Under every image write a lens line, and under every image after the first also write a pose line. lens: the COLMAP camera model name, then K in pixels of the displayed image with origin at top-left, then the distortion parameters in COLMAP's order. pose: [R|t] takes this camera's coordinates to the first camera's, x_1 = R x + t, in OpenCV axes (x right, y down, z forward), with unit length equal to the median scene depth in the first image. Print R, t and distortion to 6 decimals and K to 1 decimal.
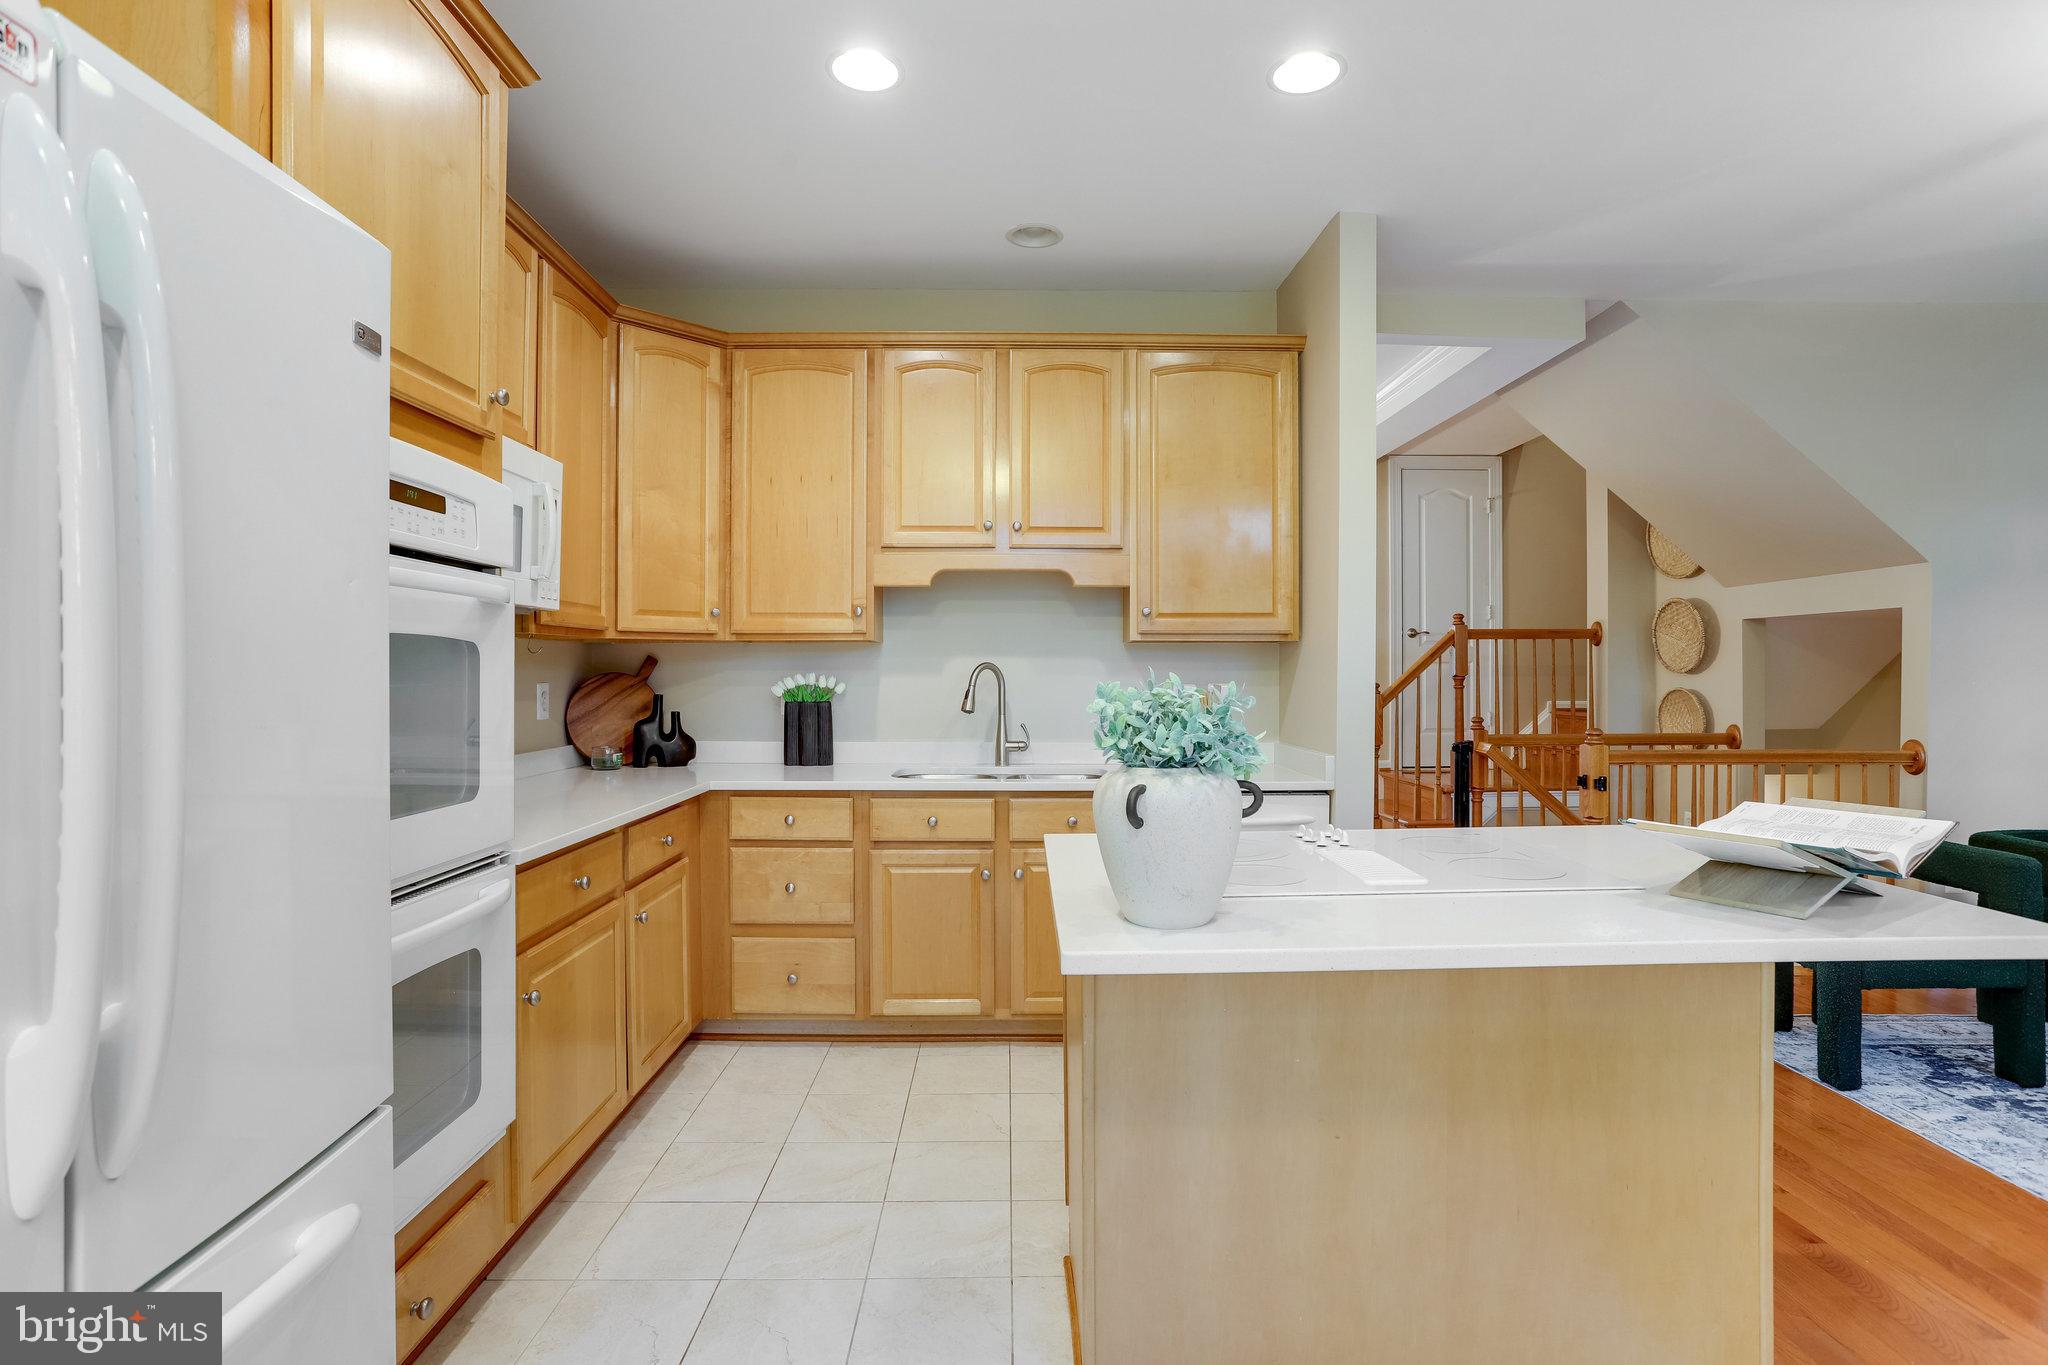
lens RADIAL K [[1002.6, 0, 1038.2], [0, 1002.6, 680.5], [0, 0, 1]] dist [-0.050185, 0.032471]
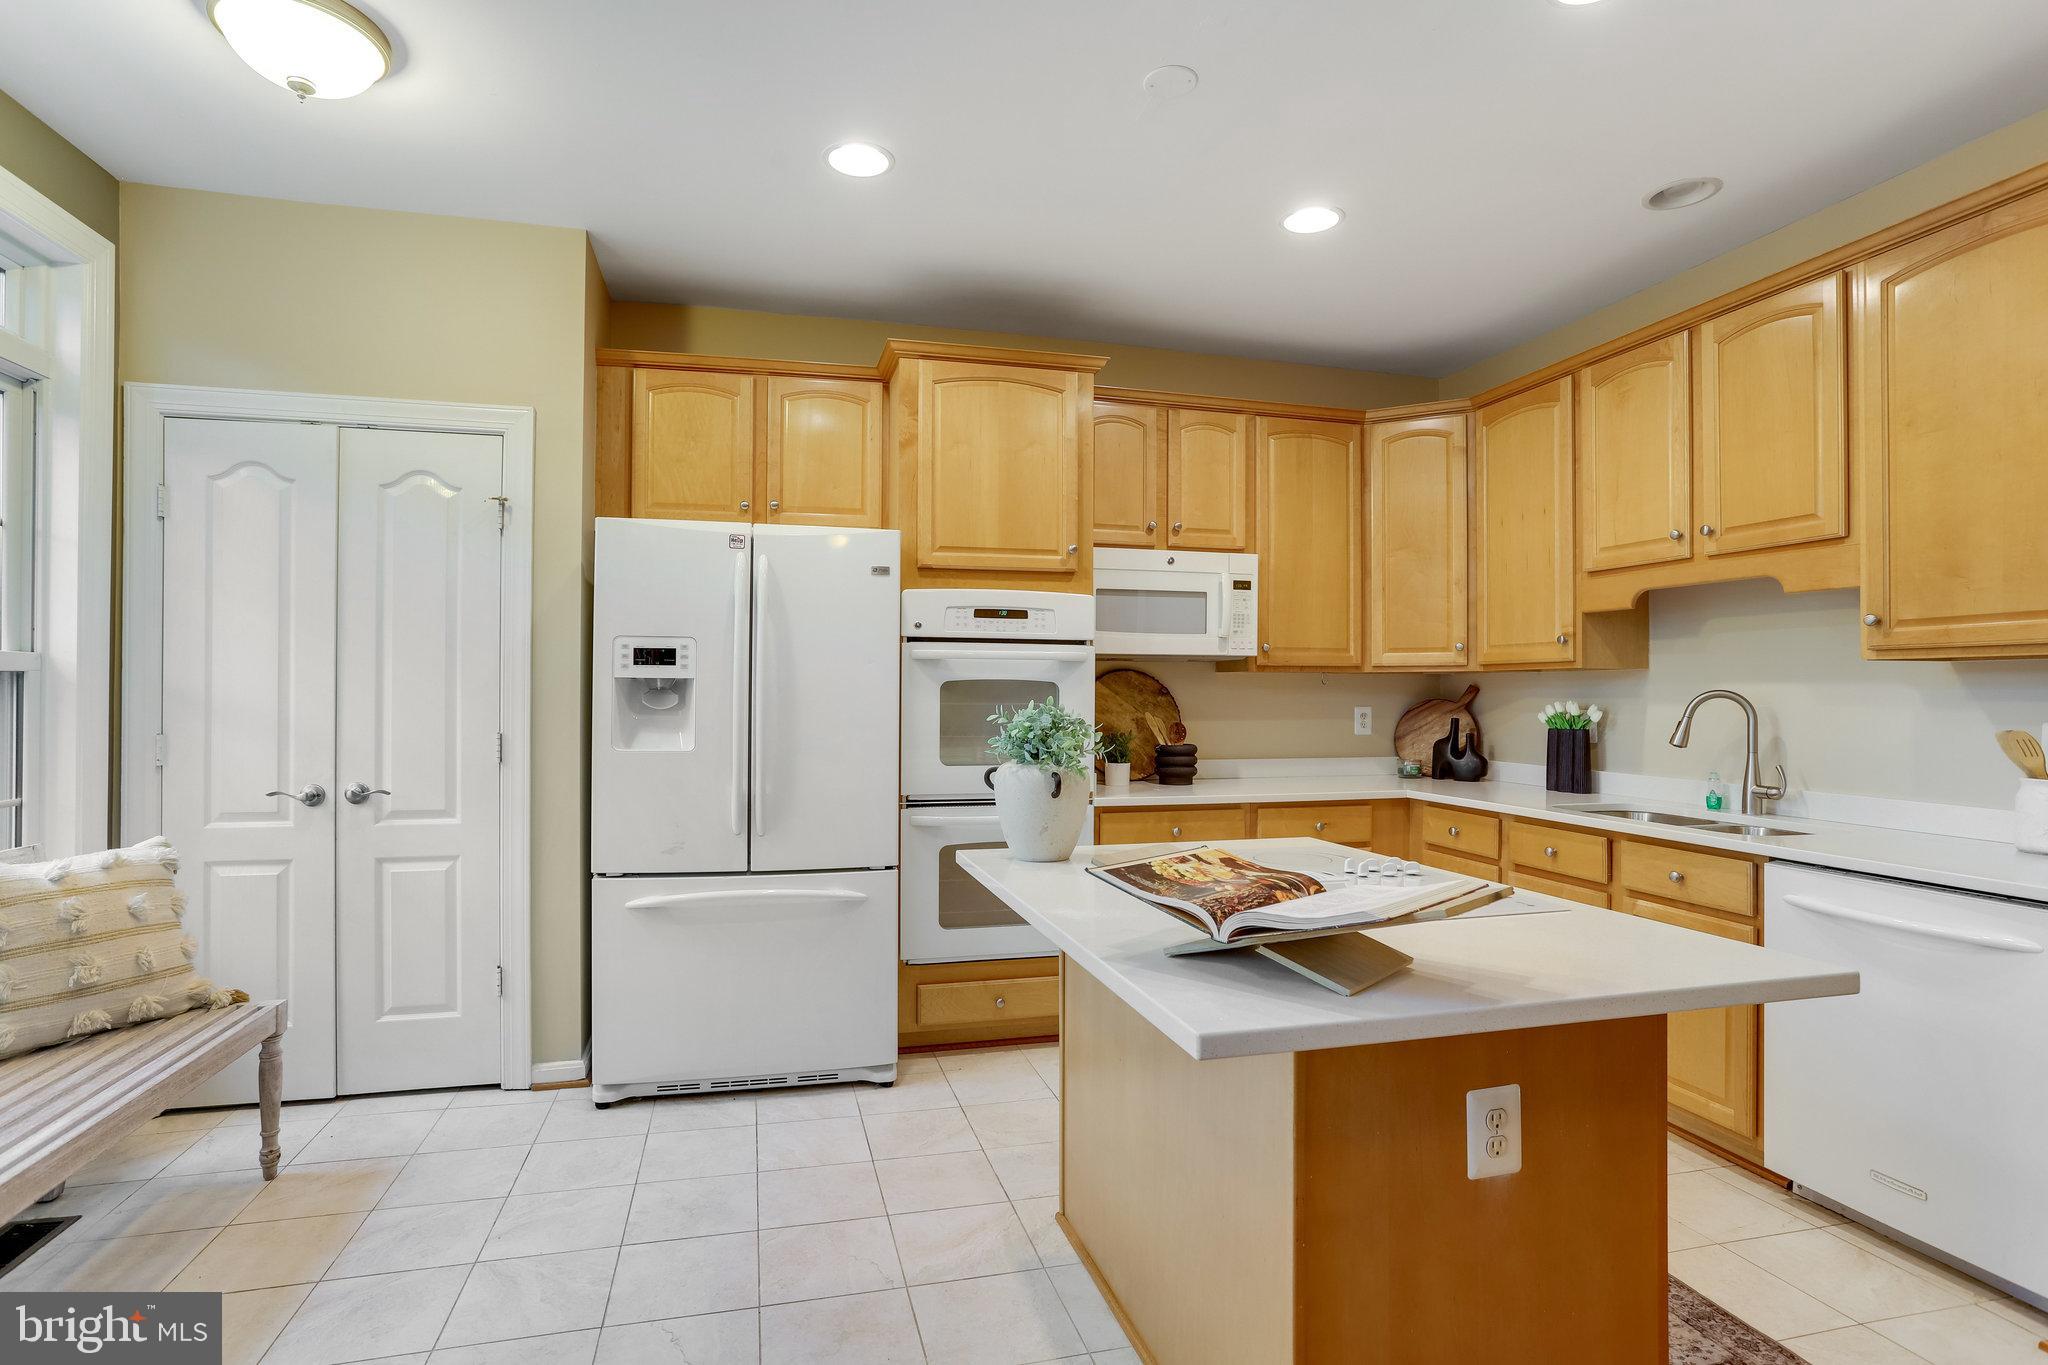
lens RADIAL K [[1006.9, 0, 1007.5], [0, 1006.9, 693.1], [0, 0, 1]] dist [-0.057077, 0.035373]
pose [[0.238865, 0.000089, -0.971053, 0.644260], [-0.012903, 0.999912, -0.003082, -0.005125], [0.970967, 0.013265, 0.238845, 0.222112]]
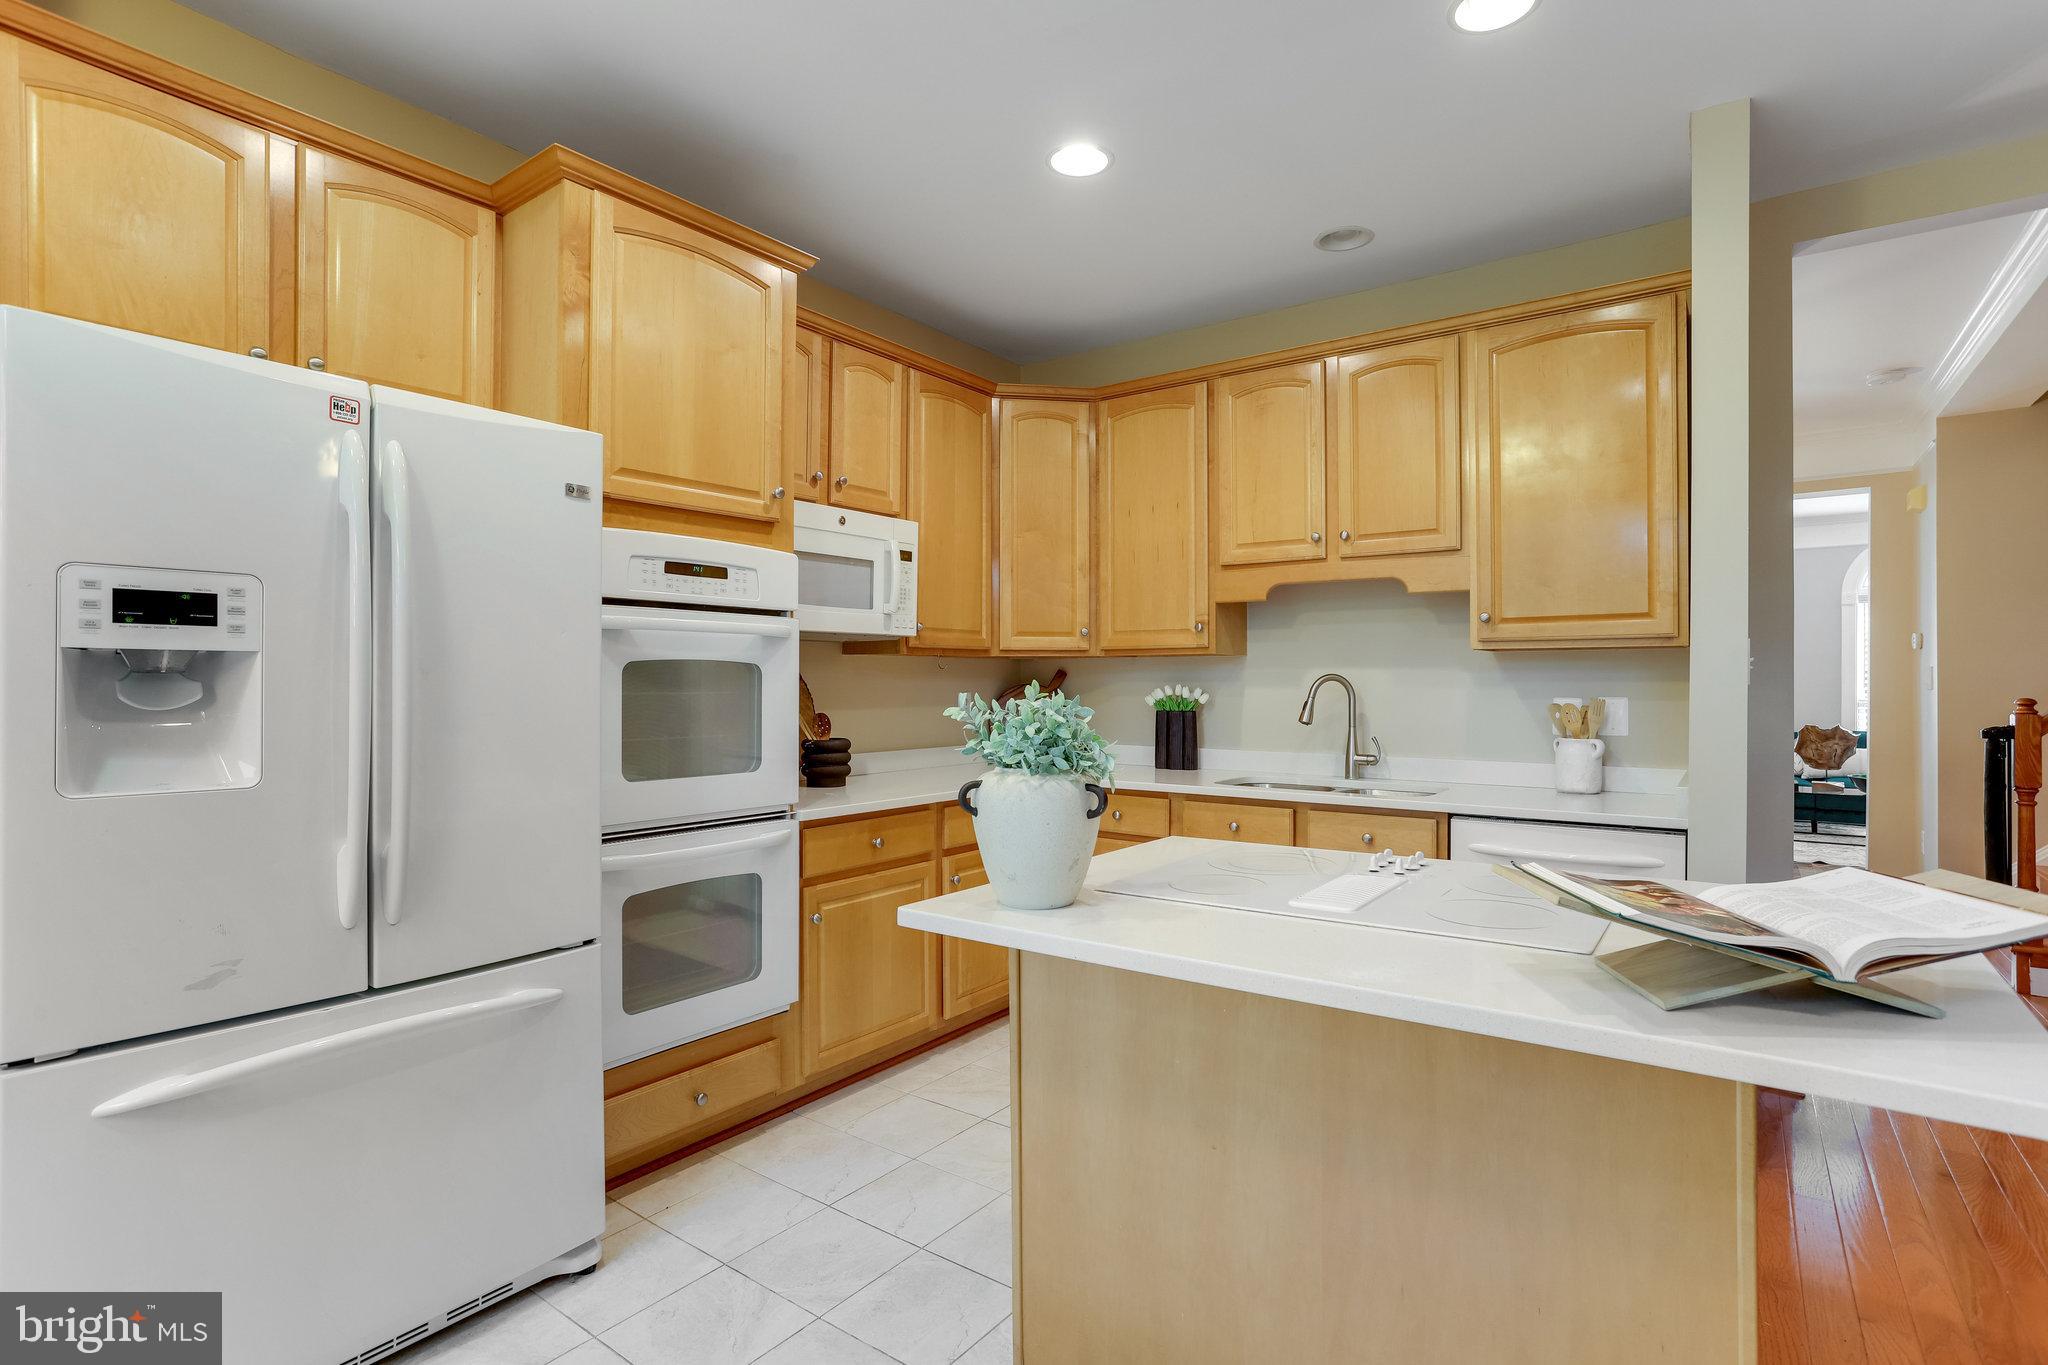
lens RADIAL K [[1011.2, 0, 1024.0], [0, 1011.2, 682.5], [0, 0, 1]] dist [-0.050386, 0.037243]
pose [[0.796240, -0.000472, -0.604981, 0.321473], [-0.004581, 0.999966, -0.006809, -0.001416], [0.604964, 0.008193, 0.796211, 0.025833]]
